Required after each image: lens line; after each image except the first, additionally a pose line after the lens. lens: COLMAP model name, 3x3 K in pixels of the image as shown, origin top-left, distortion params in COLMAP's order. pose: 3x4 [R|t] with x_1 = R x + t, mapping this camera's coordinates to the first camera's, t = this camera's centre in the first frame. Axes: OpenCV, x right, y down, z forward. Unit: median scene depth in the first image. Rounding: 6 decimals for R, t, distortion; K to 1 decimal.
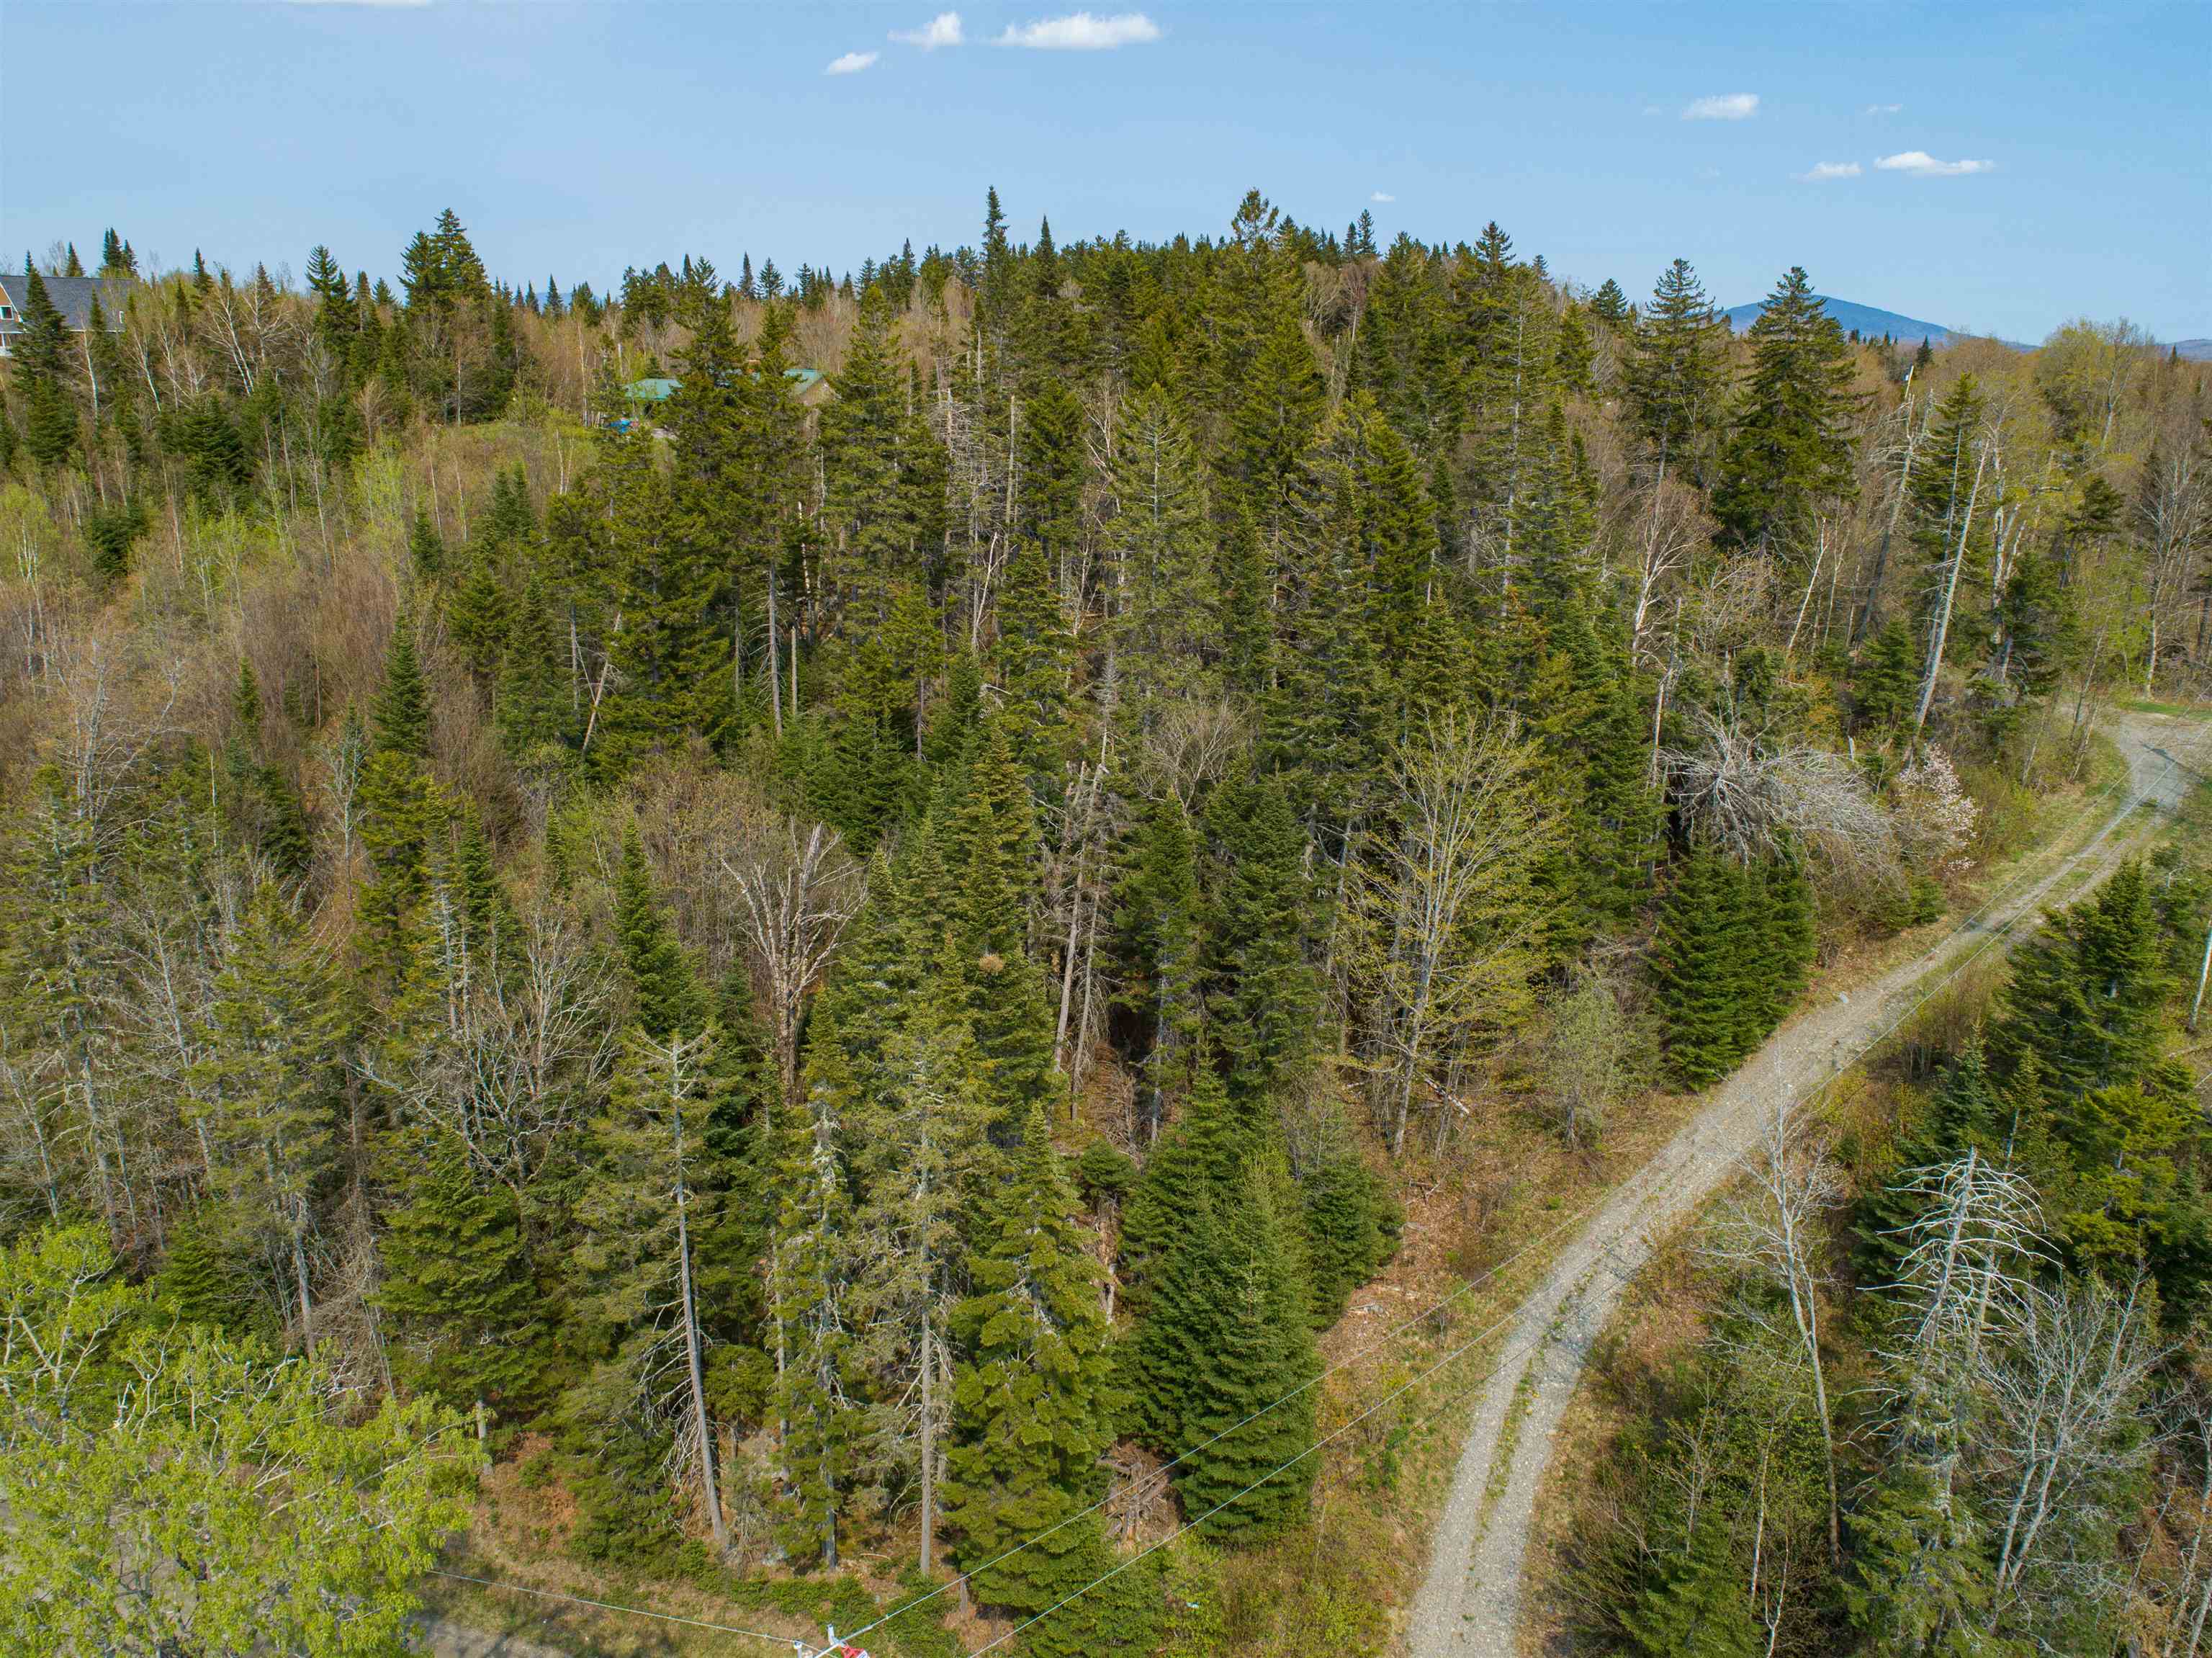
lens RADIAL K [[1656.9, 0, 1098.6], [0, 1656.9, 818.5], [0, 0, 1]] dist [-0.027134, 0.007913]
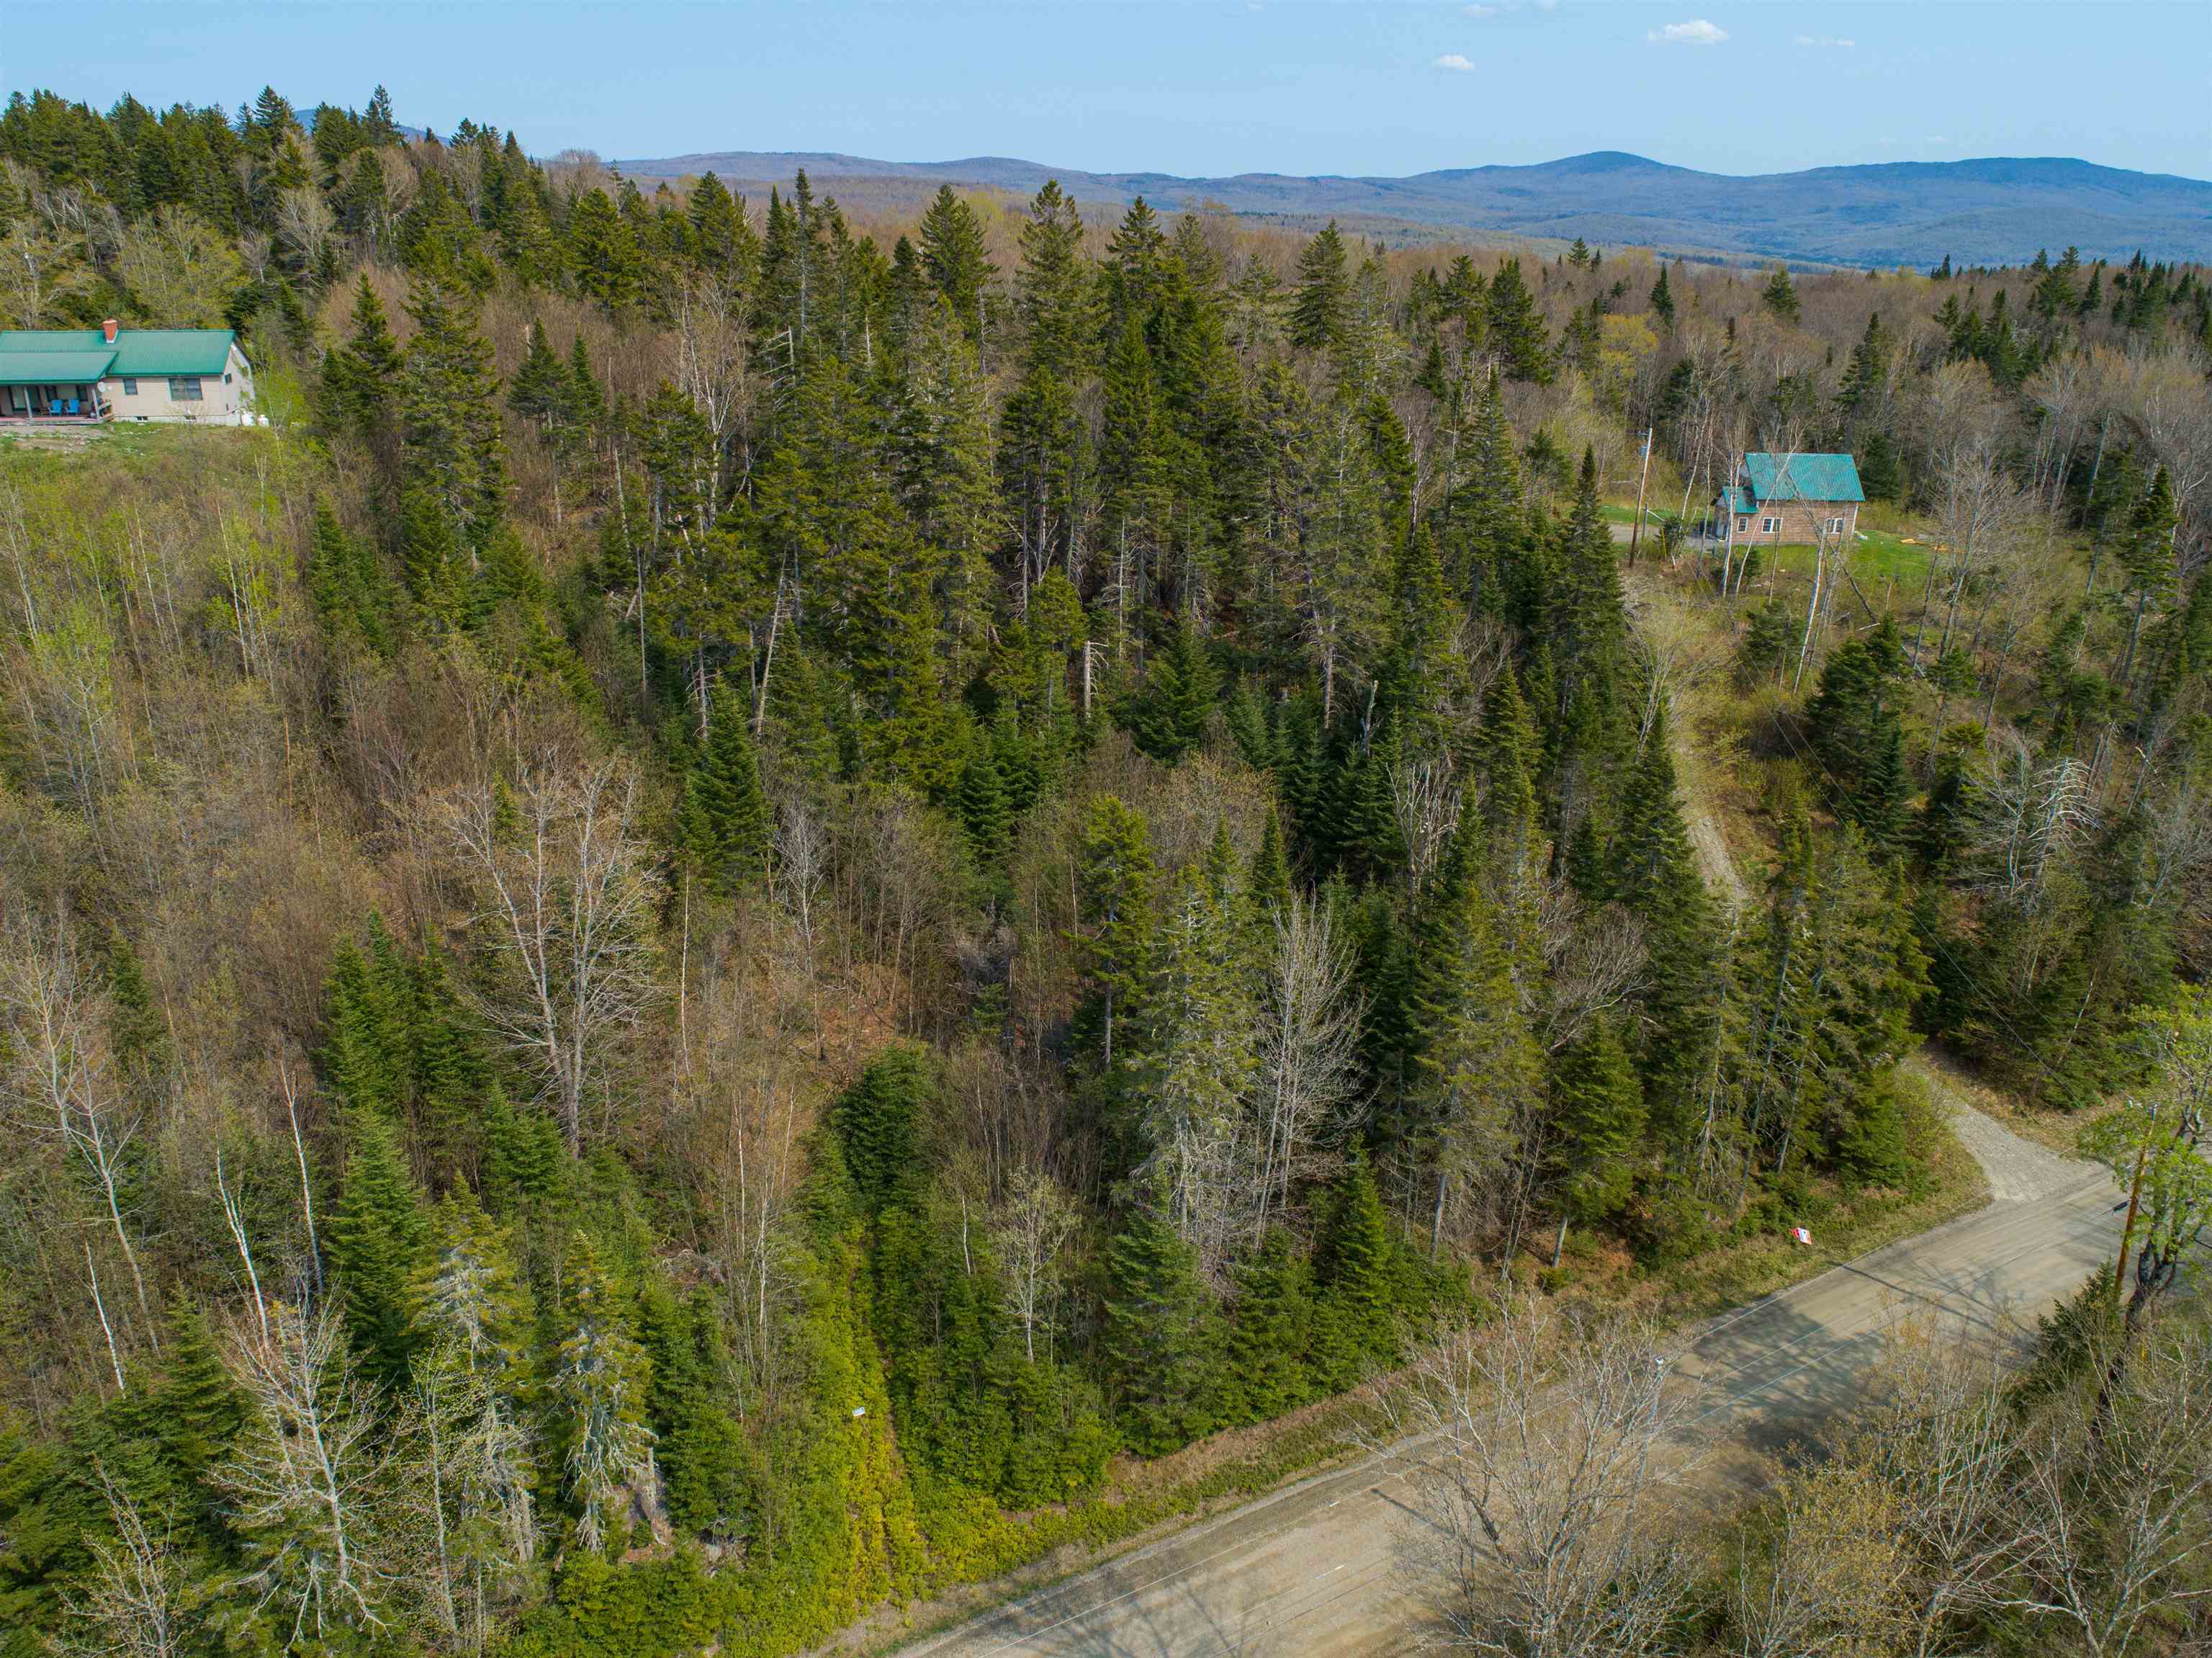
lens RADIAL K [[1656.9, 0, 1098.6], [0, 1656.9, 818.5], [0, 0, 1]] dist [-0.027134, 0.007913]
pose [[0.702063, -0.263095, 0.661731, -1.111076], [0.196085, 0.964748, 0.175534, -0.211536], [-0.684586, 0.006520, 0.728903, 0.196699]]
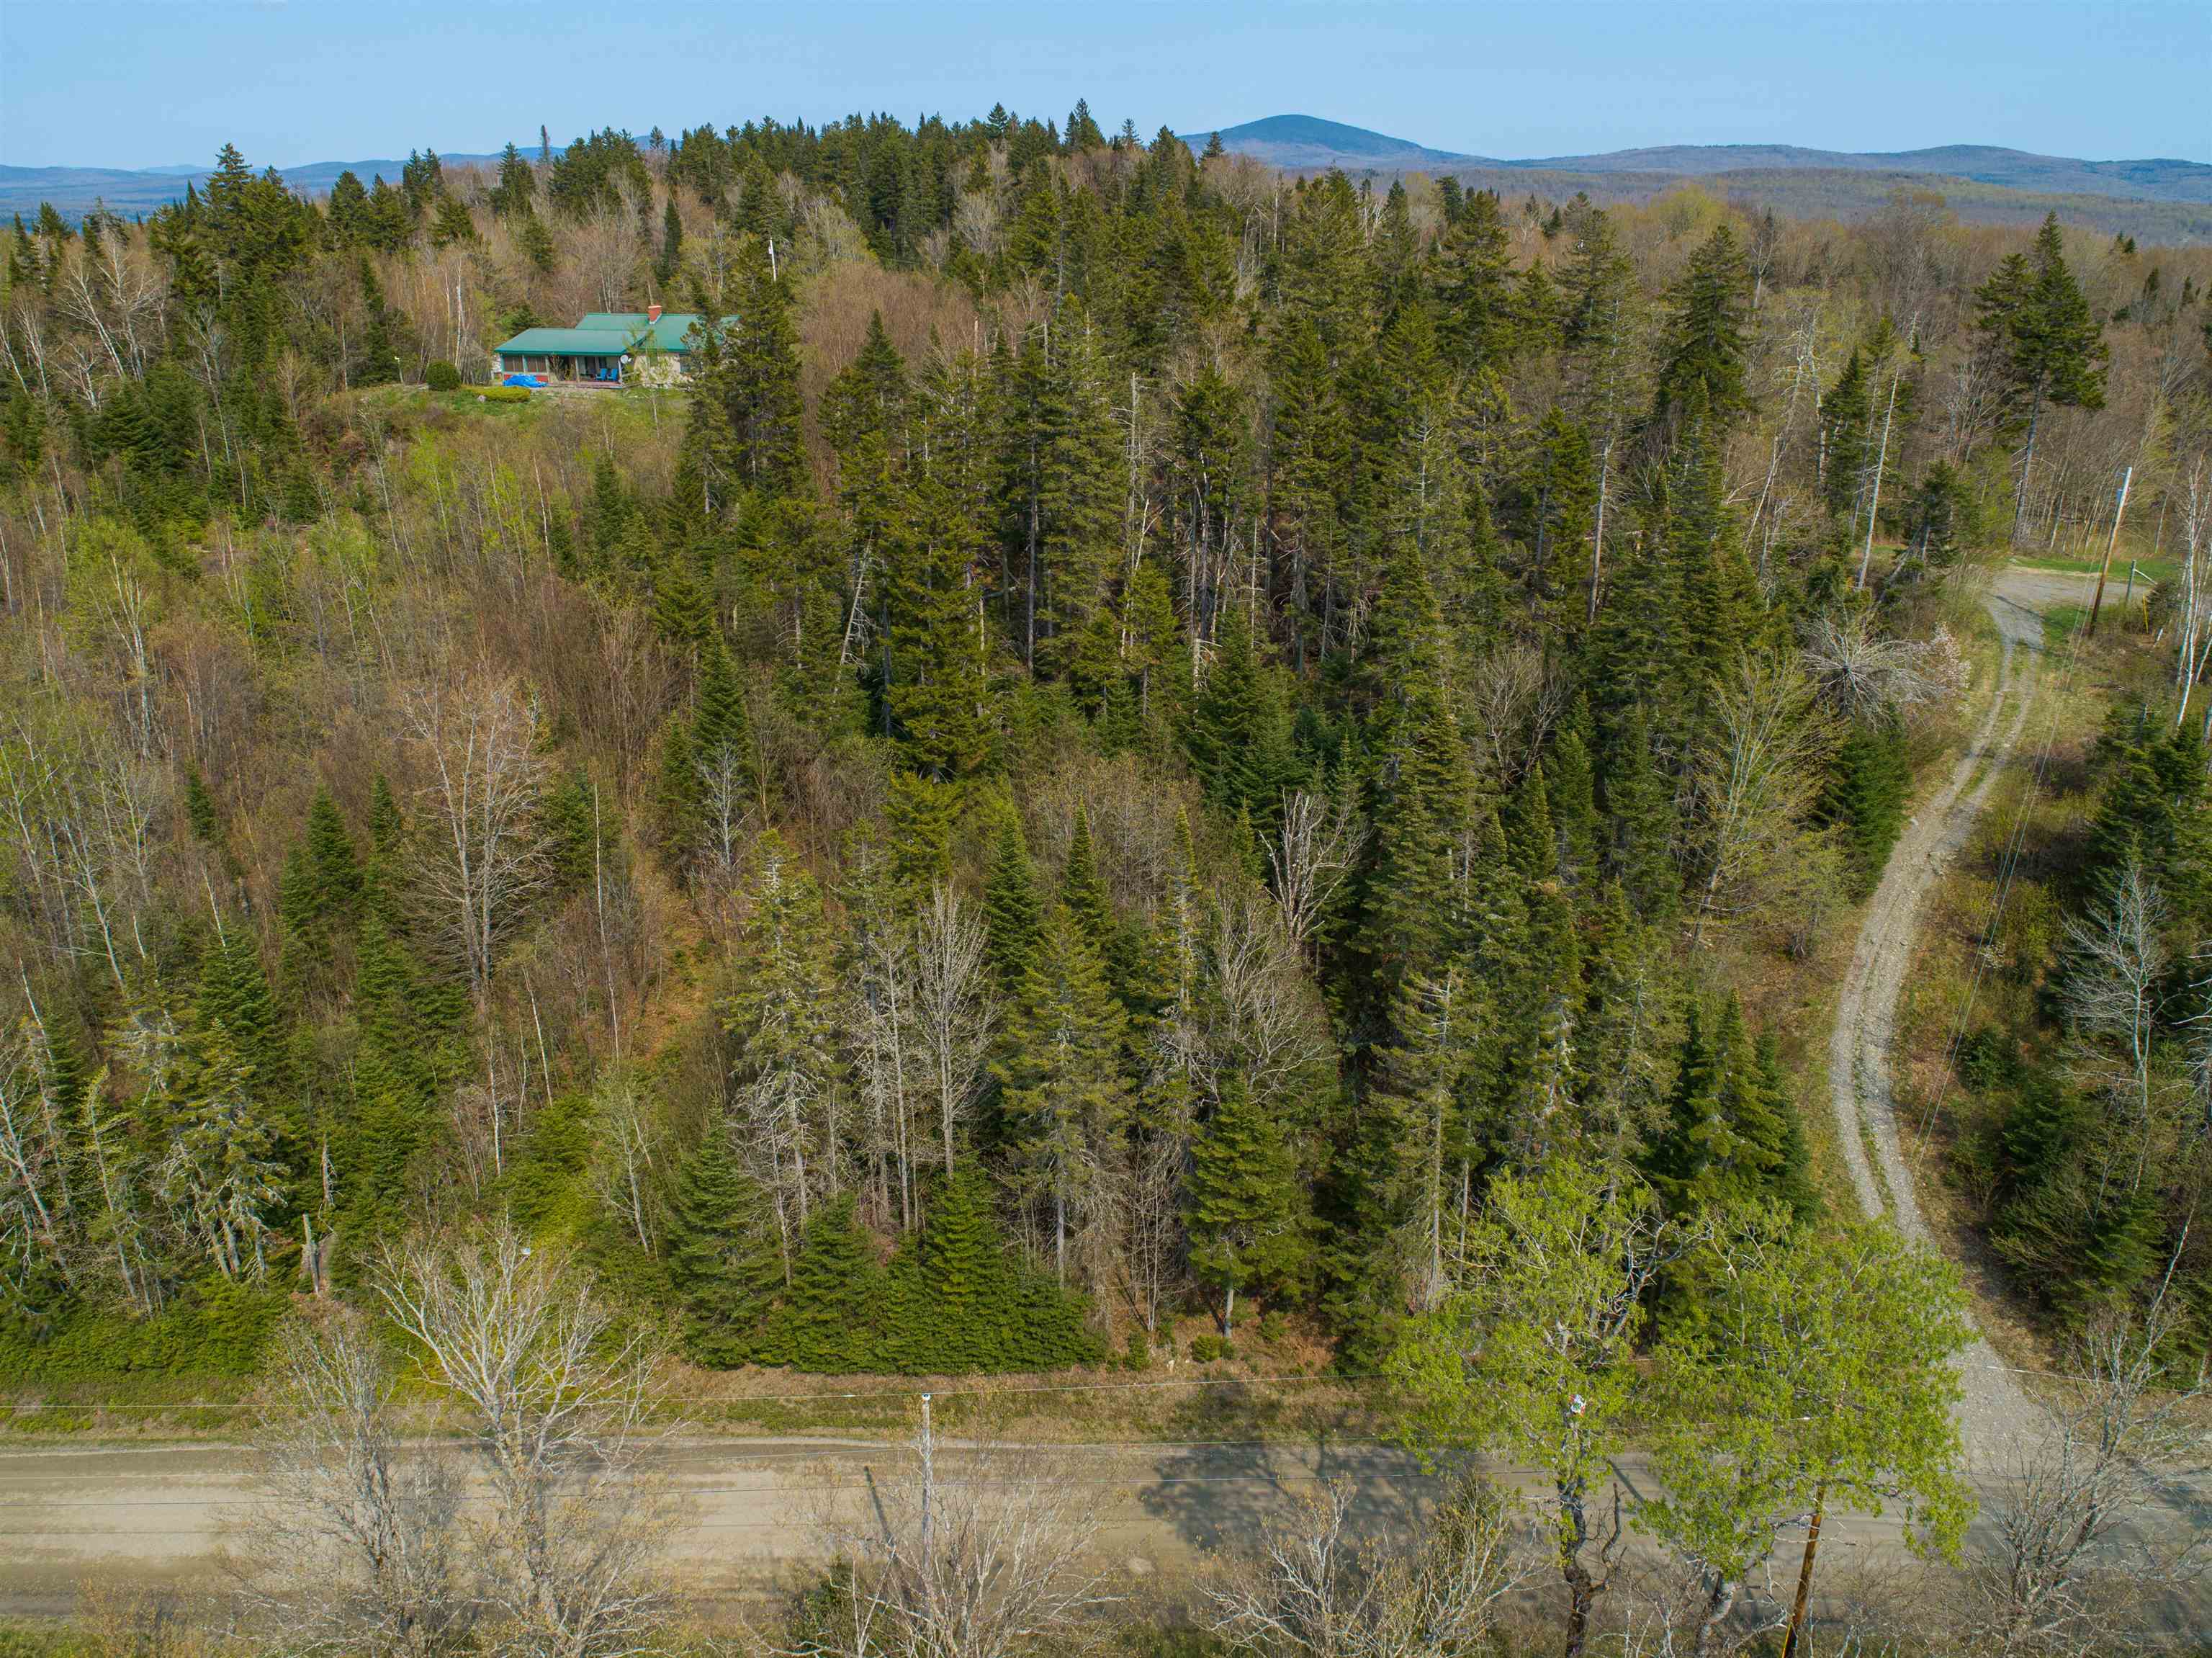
lens RADIAL K [[1656.9, 0, 1098.6], [0, 1656.9, 818.5], [0, 0, 1]] dist [-0.027134, 0.007913]
pose [[0.960946, -0.125429, 0.246677, -0.565198], [0.102771, 0.989386, 0.102729, -0.108723], [-0.256944, -0.073366, 0.963637, -0.135896]]
